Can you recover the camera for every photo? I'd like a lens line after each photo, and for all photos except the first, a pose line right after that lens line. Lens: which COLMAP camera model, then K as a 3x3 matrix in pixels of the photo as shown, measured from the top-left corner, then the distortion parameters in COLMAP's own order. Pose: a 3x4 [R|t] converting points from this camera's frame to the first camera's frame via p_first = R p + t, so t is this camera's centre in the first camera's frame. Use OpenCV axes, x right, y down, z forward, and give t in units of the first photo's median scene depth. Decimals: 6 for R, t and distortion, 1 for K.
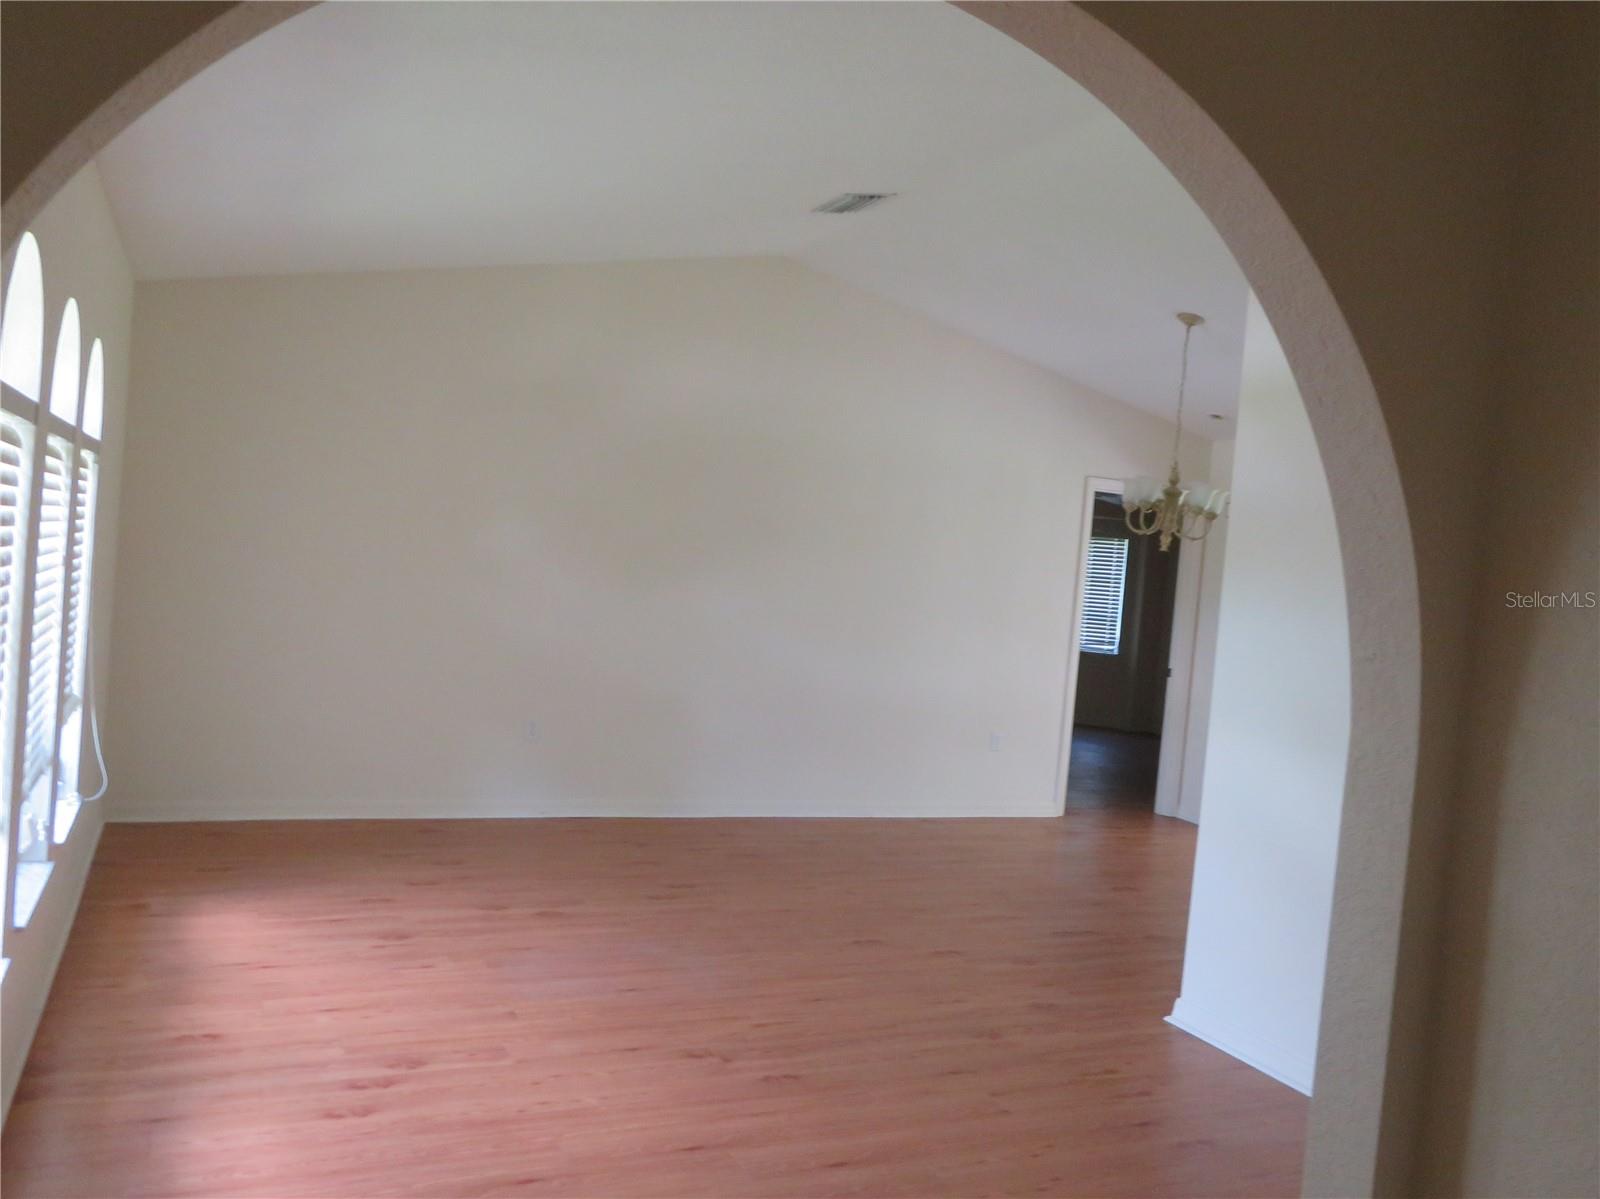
lens RADIAL K [[1198.4, 0, 799.4], [0, 1198.4, 601.1], [0, 0, 1]] dist [0.009774, 0.011312]
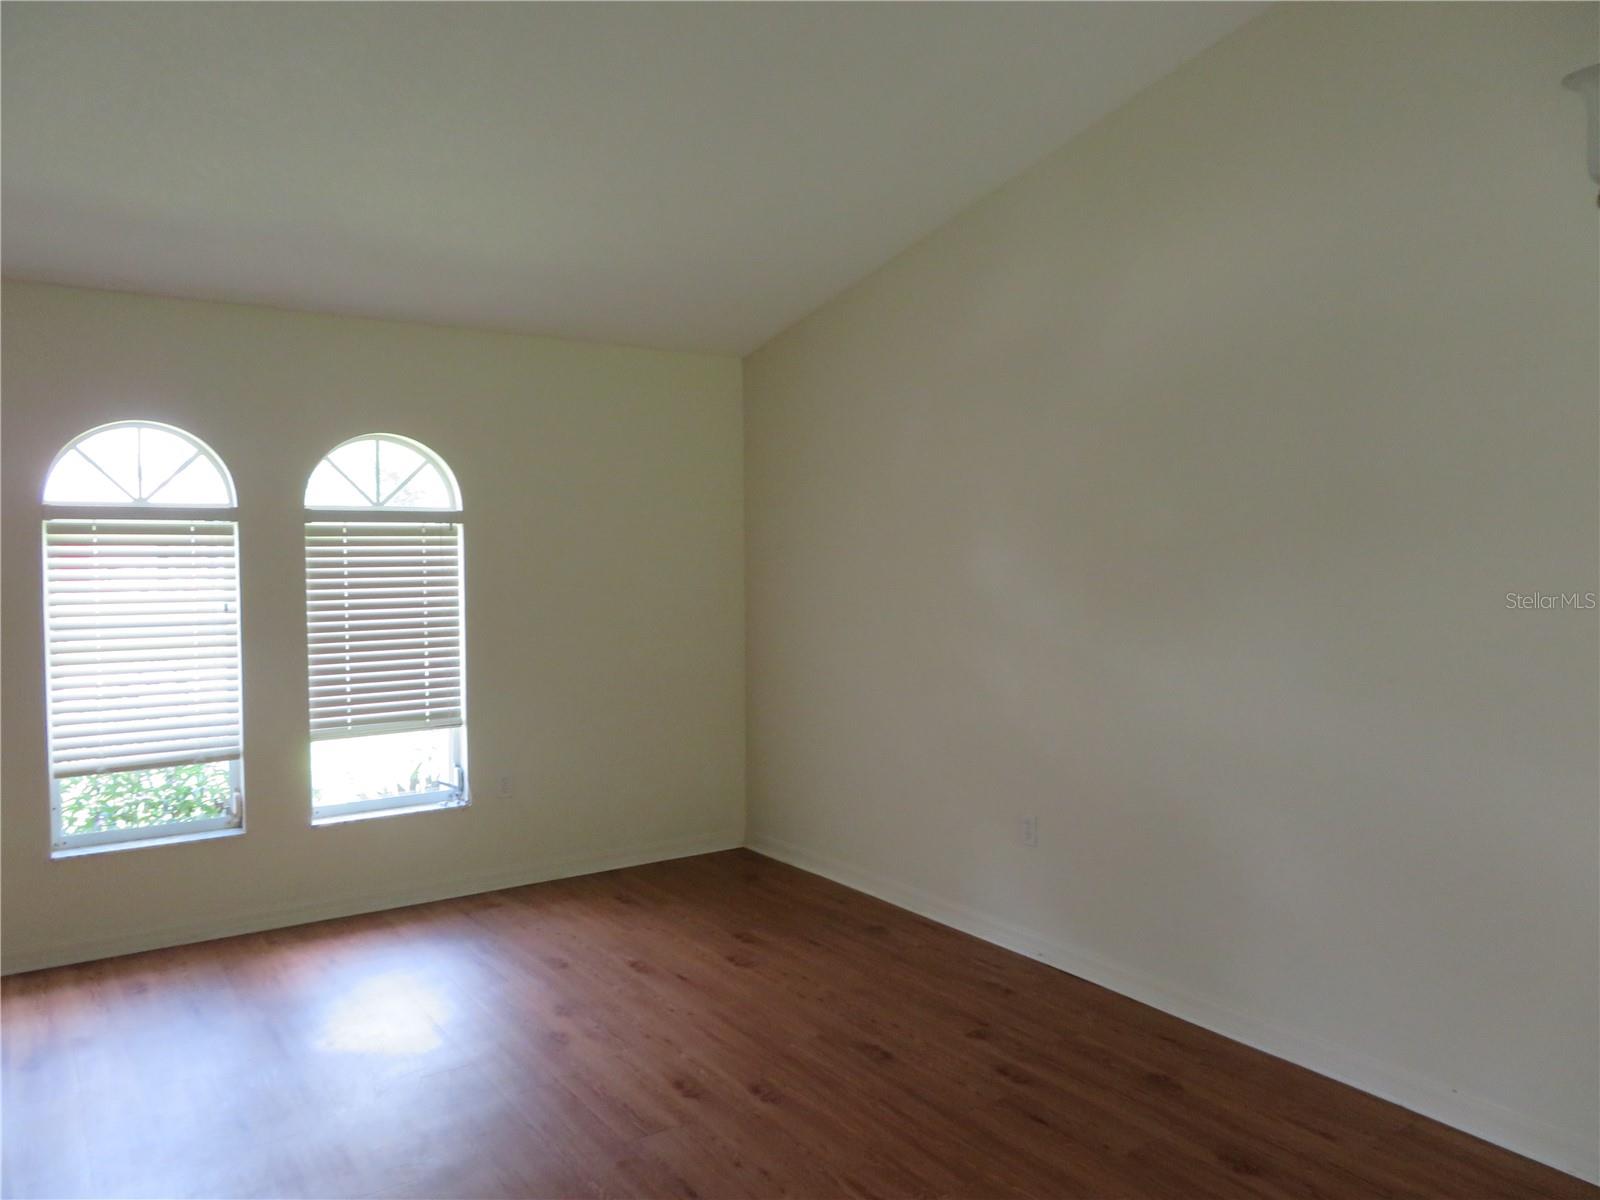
lens RADIAL K [[1134.4, 0, 801.8], [0, 1134.4, 603.0], [0, 0, 1]] dist [-0.000732, -0.000195]
pose [[0.188468, -0.047788, -0.980916, 0.770212], [-0.008771, 0.998694, -0.050340, 0.017102], [0.982040, 0.018091, 0.187803, 1.390104]]
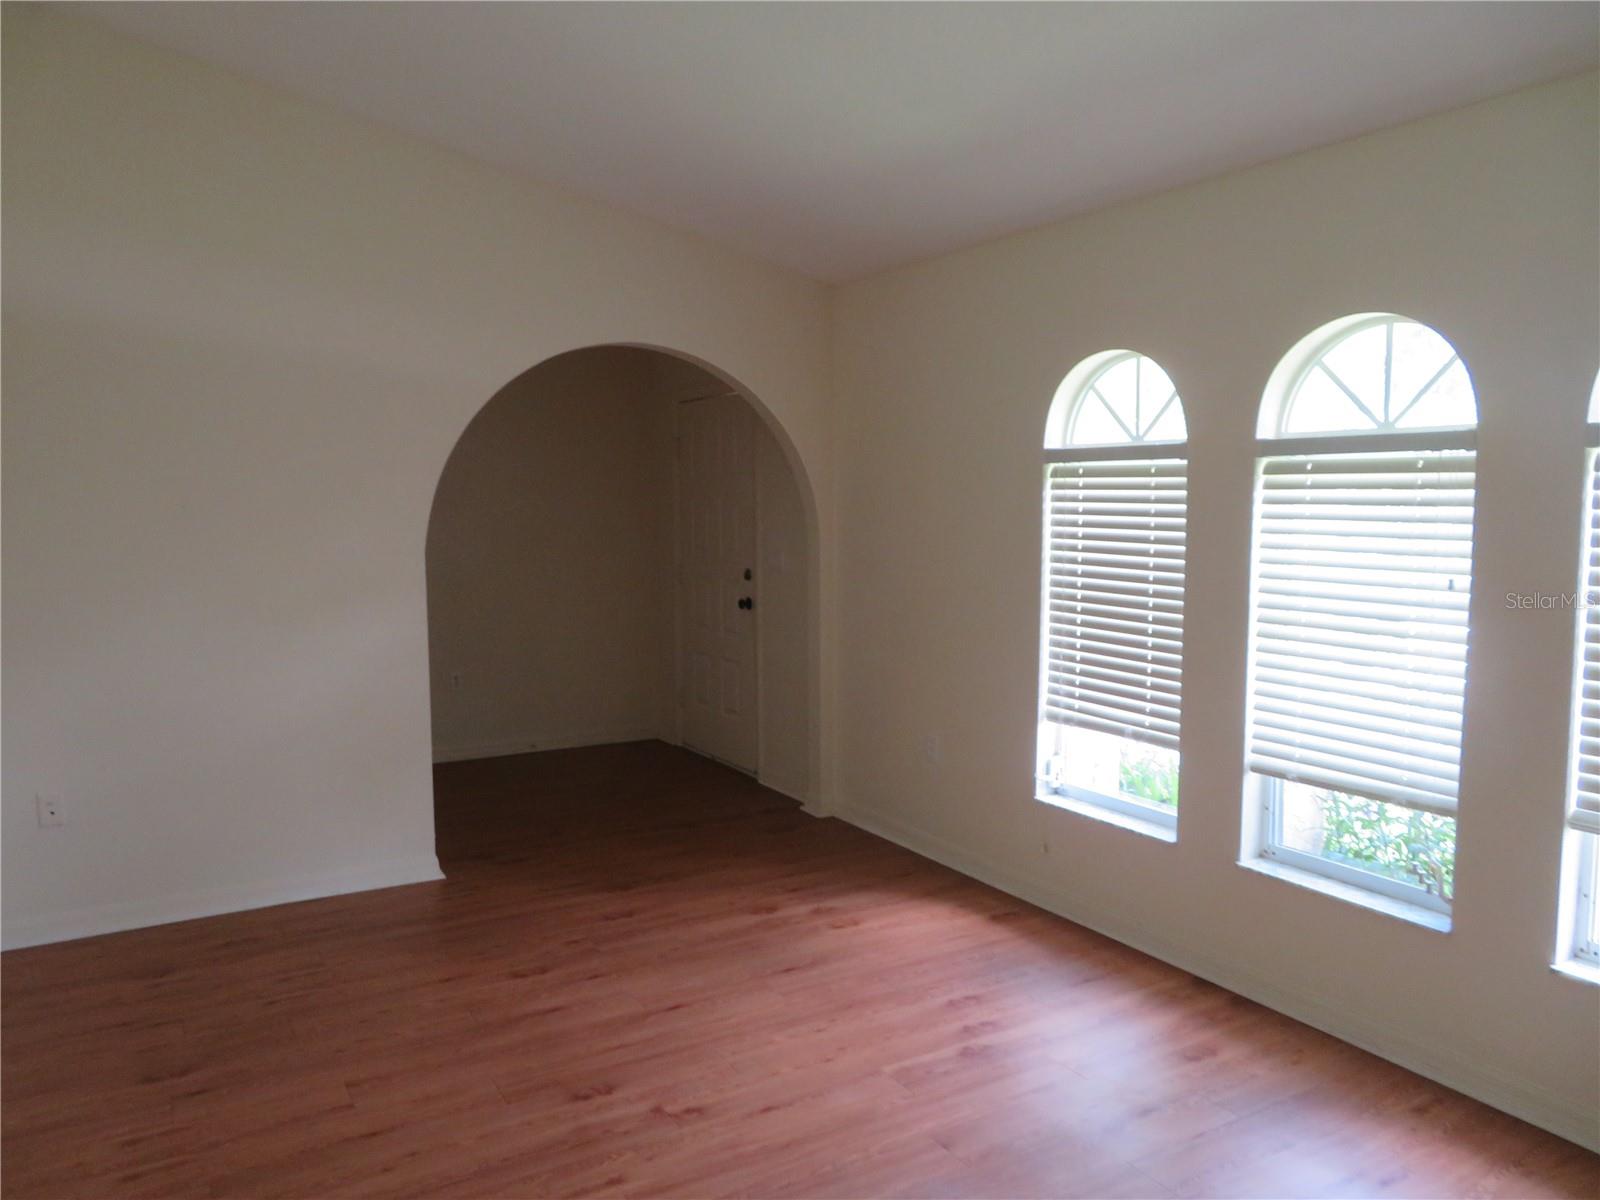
lens RADIAL K [[1198.4, 0, 802.4], [0, 1198.4, 592.3], [0, 0, 1]] dist [0.009774, 0.011312]
pose [[-0.990527, -0.077528, -0.113335, -0.038490], [-0.089526, 0.990443, 0.104915, -0.080753], [0.104118, 0.114068, -0.988002, 1.820346]]
